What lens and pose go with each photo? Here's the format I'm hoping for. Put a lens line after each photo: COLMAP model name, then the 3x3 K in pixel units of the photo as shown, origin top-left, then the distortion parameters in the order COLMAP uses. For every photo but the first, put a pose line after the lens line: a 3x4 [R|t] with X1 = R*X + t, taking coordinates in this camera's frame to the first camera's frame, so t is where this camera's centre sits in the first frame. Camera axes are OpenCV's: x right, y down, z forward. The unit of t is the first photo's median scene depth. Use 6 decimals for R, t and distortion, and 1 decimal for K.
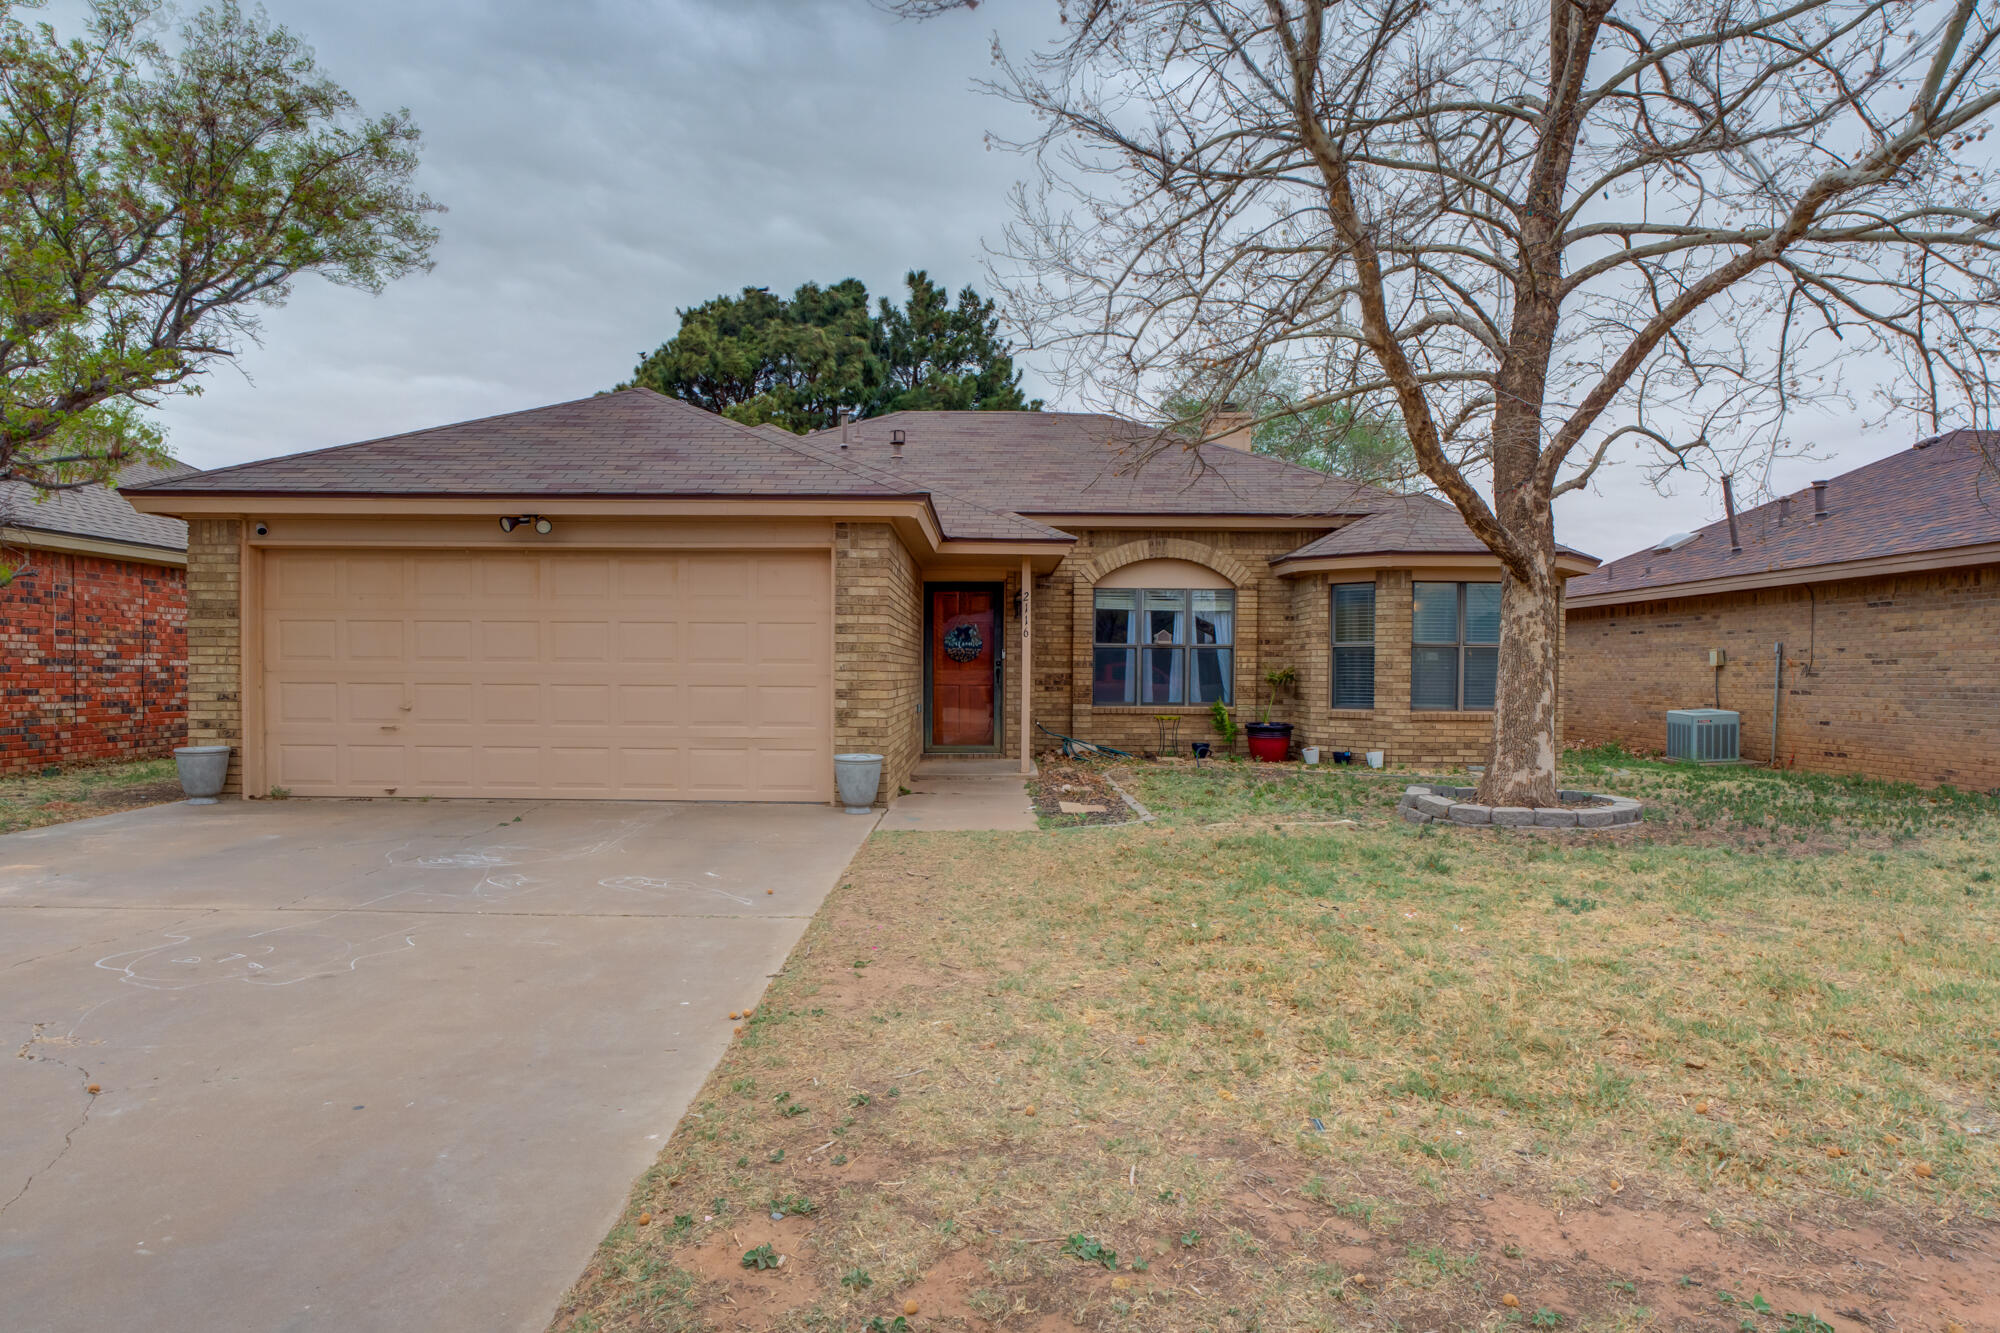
lens RADIAL K [[1180.0, 0, 1001.3], [0, 1180.0, 674.7], [0, 0, 1]] dist [-0.041865, 0.000529]
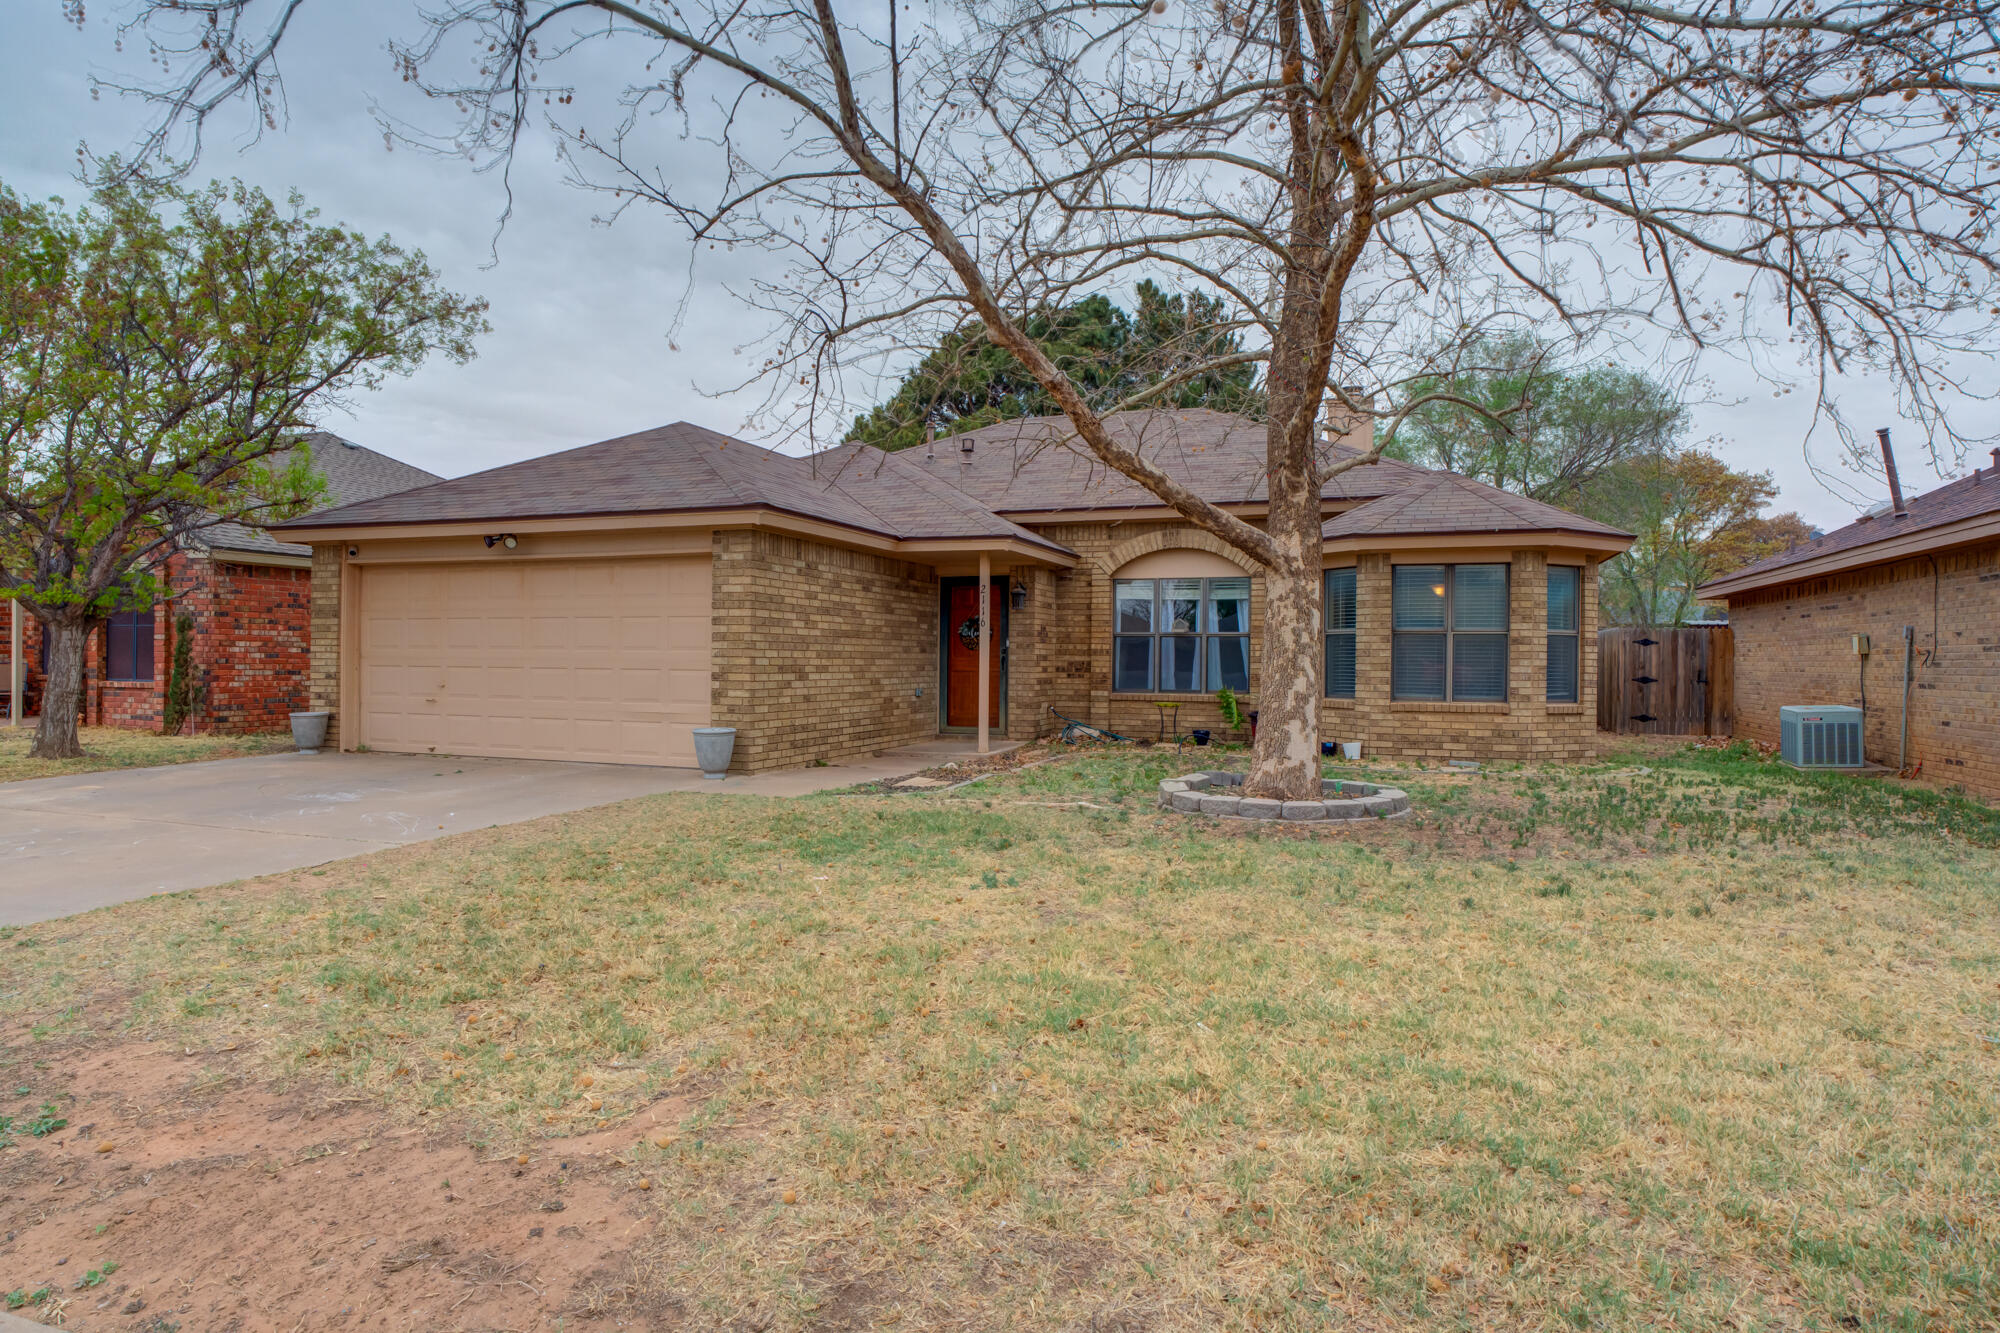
lens RADIAL K [[1136.4, 0, 1000.0], [0, 1136.4, 666.5], [0, 0, 1]] dist [-0.038019, -0.000069]
pose [[0.936599, 0.003426, -0.350385, 0.373380], [-0.003308, 0.999994, 0.000936, 0.003169], [0.350386, 0.000283, 0.936605, 0.030530]]
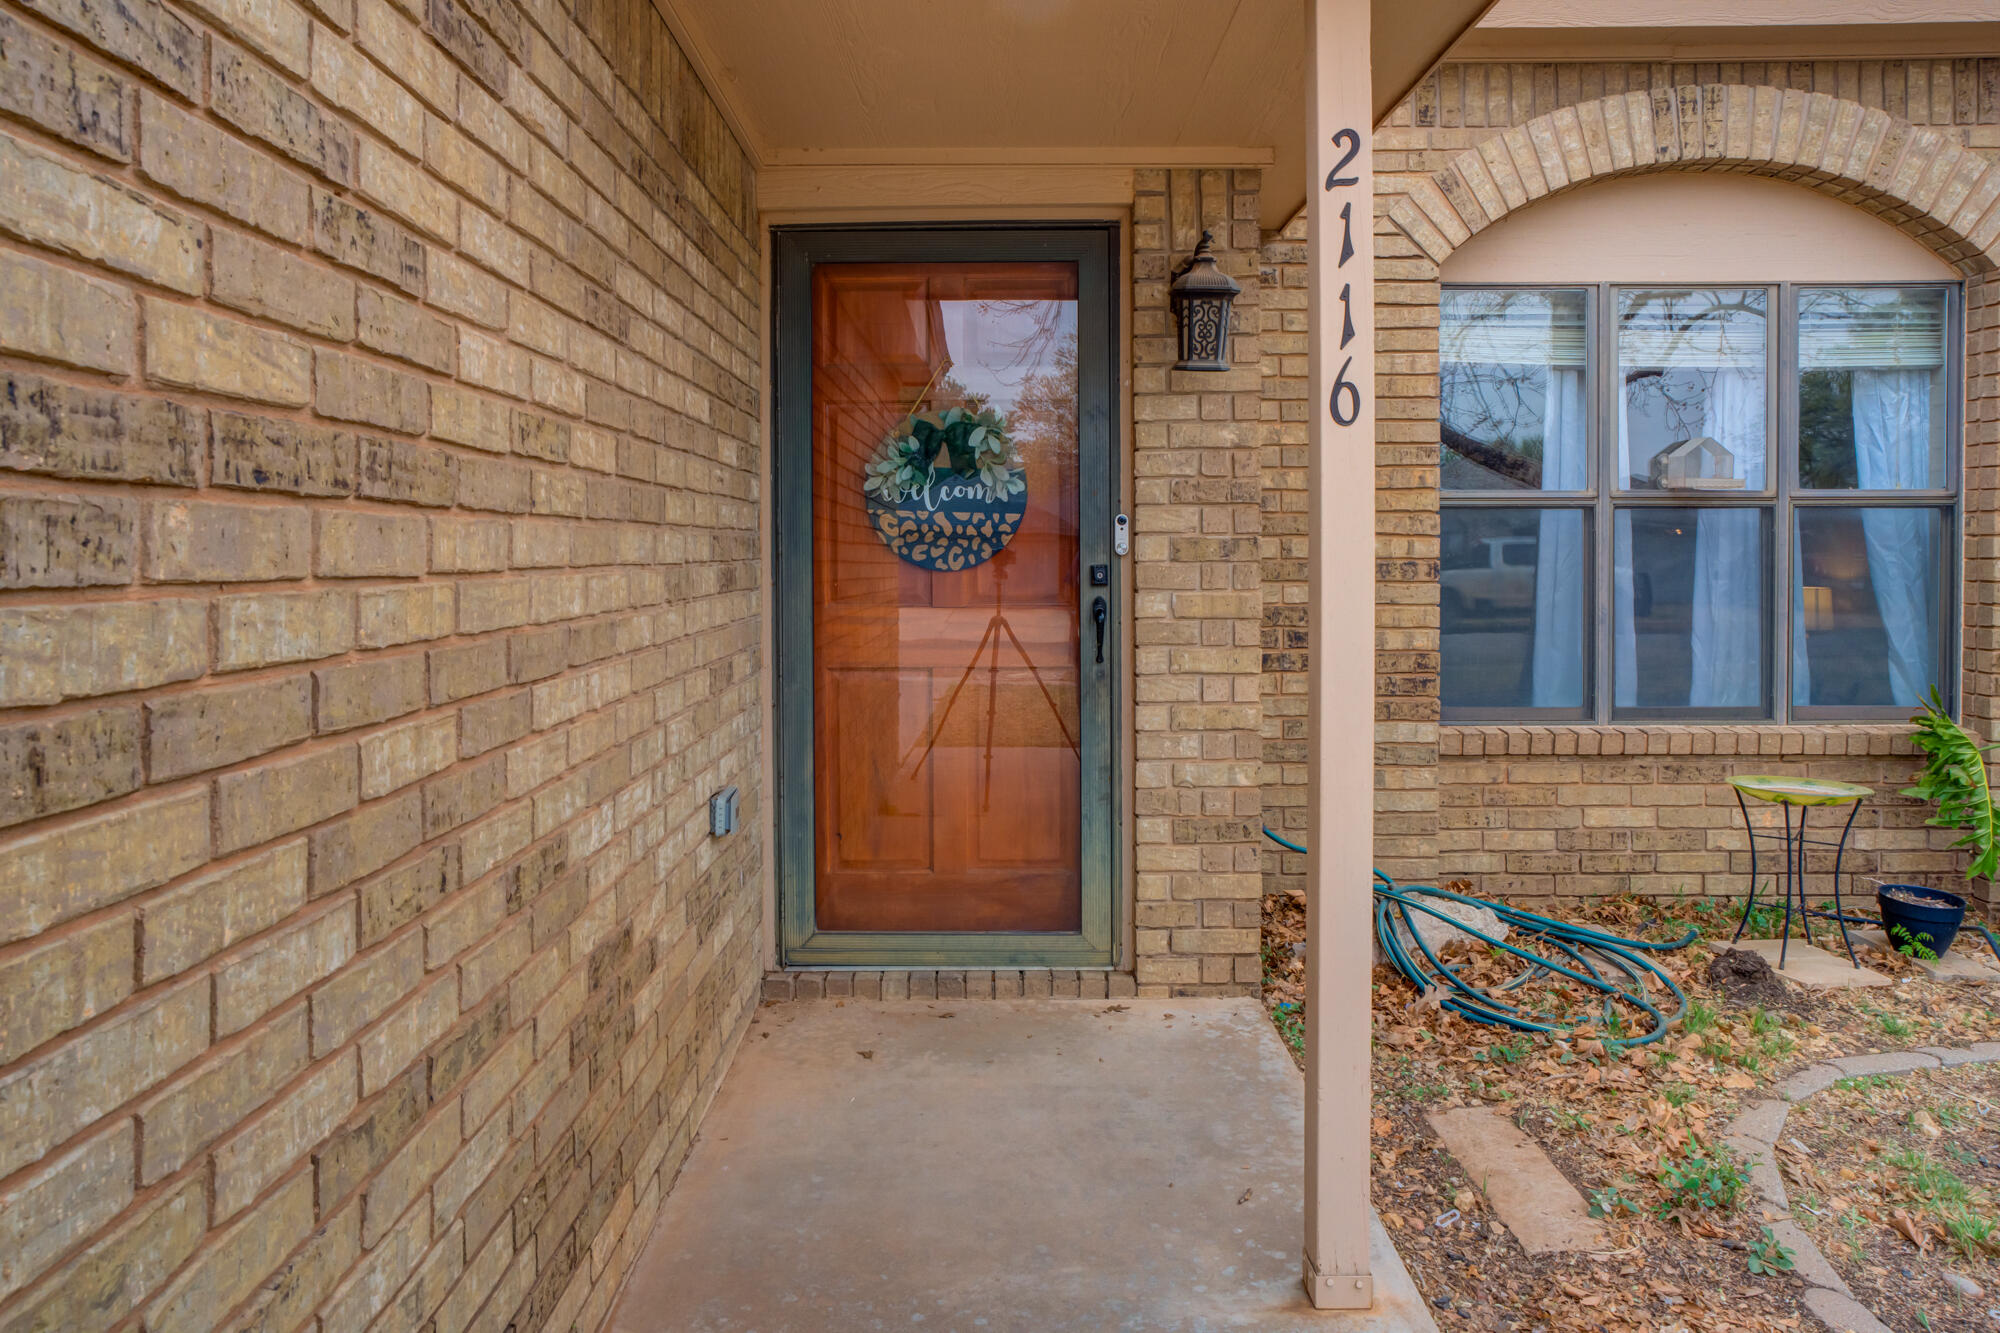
lens RADIAL K [[1346.6, 0, 997.4], [0, 1346.6, 554.2], [0, 0, 1]] dist [0.001580, 0.000307]
pose [[0.999934, -0.011123, -0.002932, -0.022355], [0.011138, 0.999925, 0.005050, -0.016185], [0.002876, -0.005082, 0.999983, 0.771214]]
